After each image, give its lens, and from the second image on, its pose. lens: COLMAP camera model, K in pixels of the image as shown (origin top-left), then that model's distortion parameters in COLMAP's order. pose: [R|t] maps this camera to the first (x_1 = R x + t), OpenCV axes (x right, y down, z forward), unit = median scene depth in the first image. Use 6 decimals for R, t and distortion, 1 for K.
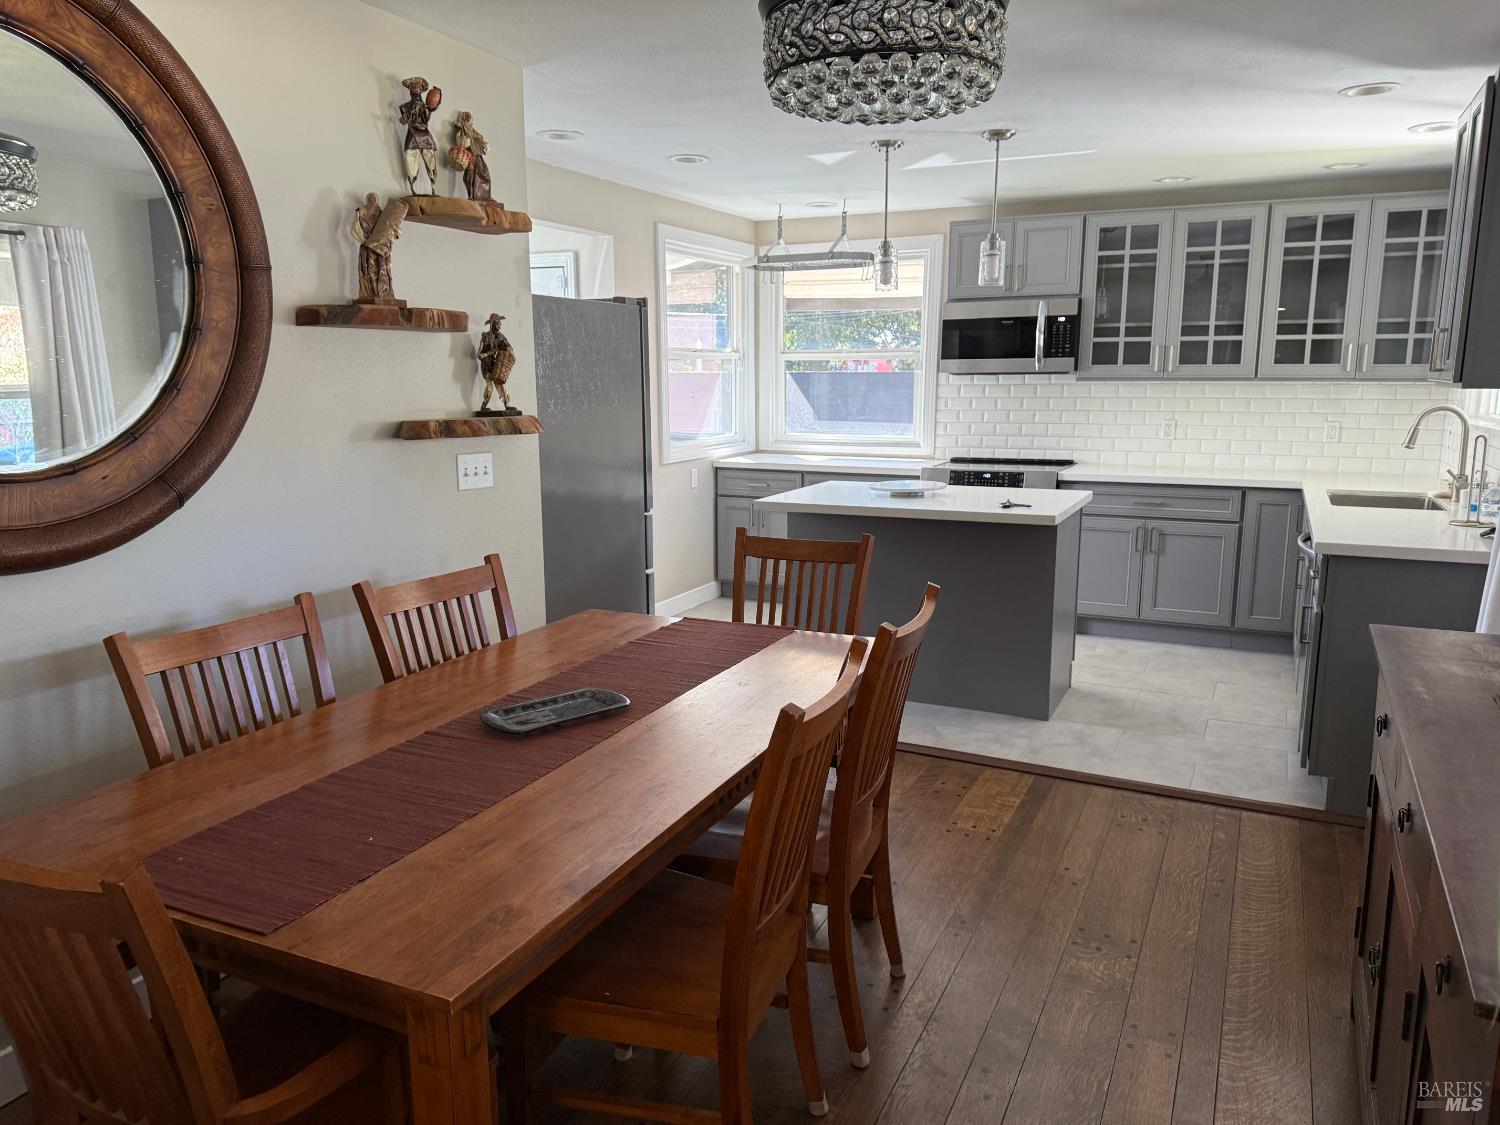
lens RADIAL K [[1052.5, 0, 747.1], [0, 1052.5, 573.5], [0, 0, 1]] dist [0.056378, -0.078345]
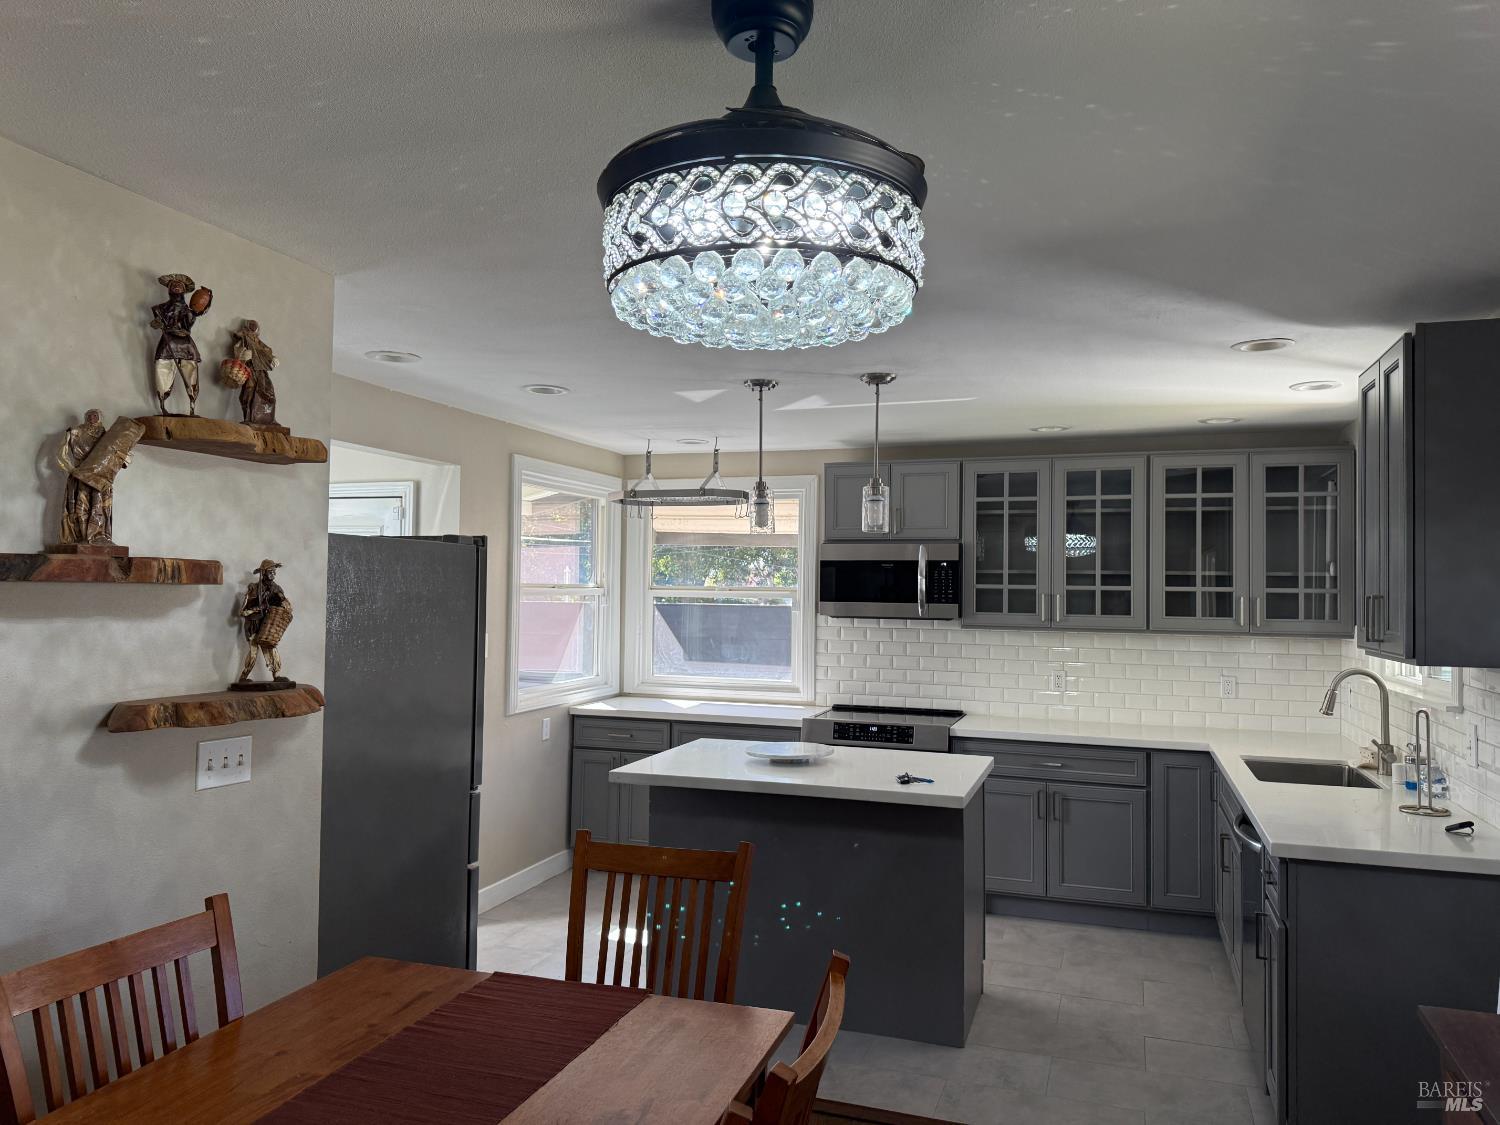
lens RADIAL K [[1052.5, 0, 734.1], [0, 1052.5, 555.7], [0, 0, 1]] dist [0.056378, -0.078345]
pose [[0.994172, 0.020837, 0.105774, 0.011719], [0.003345, 0.974709, -0.223453, -0.042414], [-0.107755, 0.222504, 0.968959, 0.118509]]
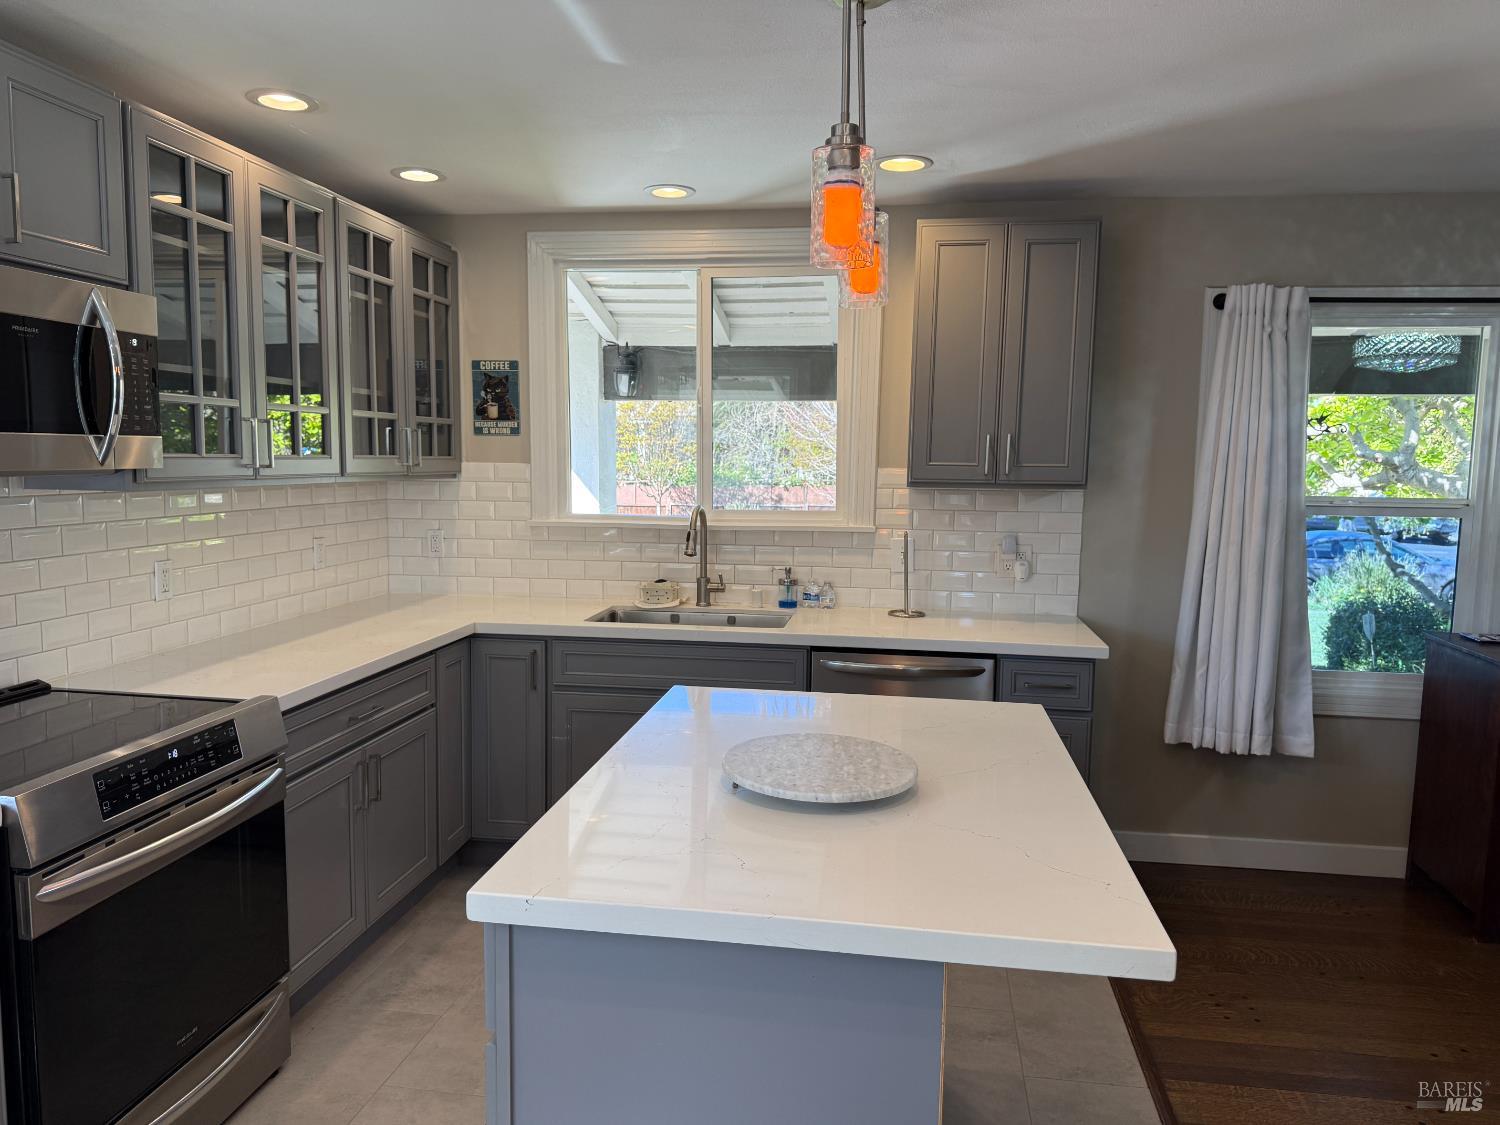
lens RADIAL K [[1052.5, 0, 750.4], [0, 1052.5, 557.2], [0, 0, 1]] dist [0.056378, -0.078345]
pose [[-0.310383, -0.095855, 0.945767, -0.198888], [0.157374, 0.975994, 0.150566, -0.214159], [-0.937495, 0.195572, -0.287846, 1.062748]]
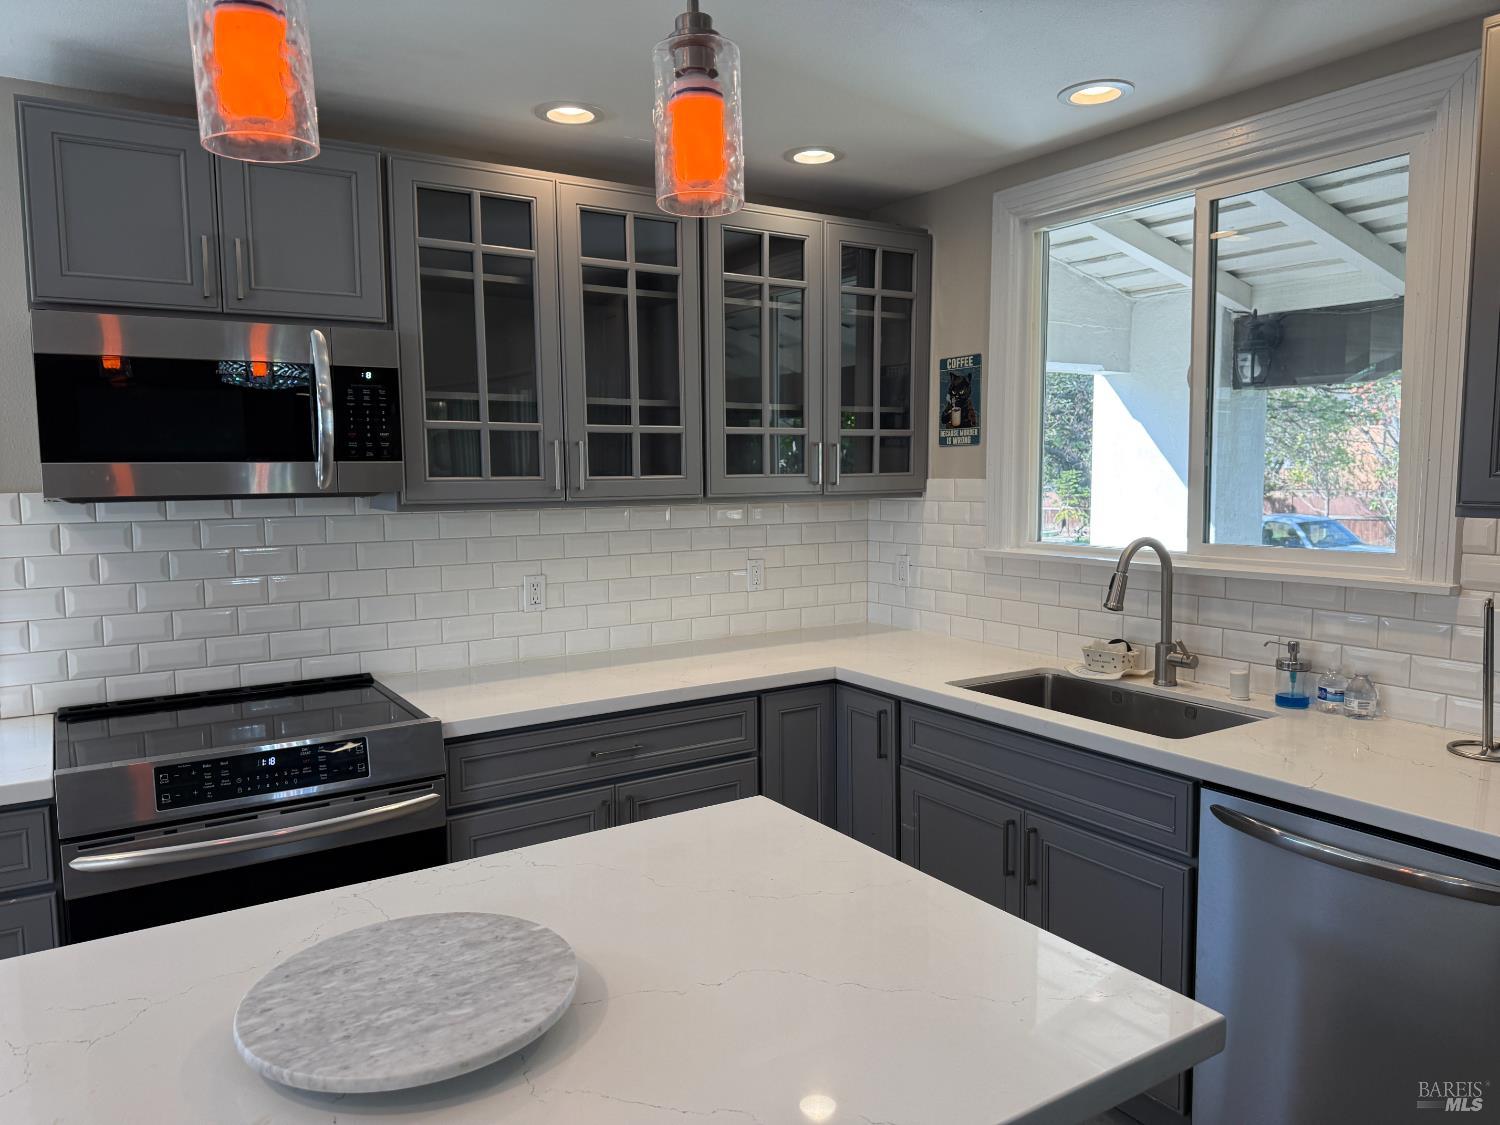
lens RADIAL K [[1052.5, 0, 758.9], [0, 1052.5, 566.7], [0, 0, 1]] dist [0.056378, -0.078345]
pose [[0.506345, -0.087791, 0.857851, -0.006707], [0.162427, 0.986707, 0.005106, -0.159696], [-0.846896, 0.136753, 0.513874, 0.752020]]
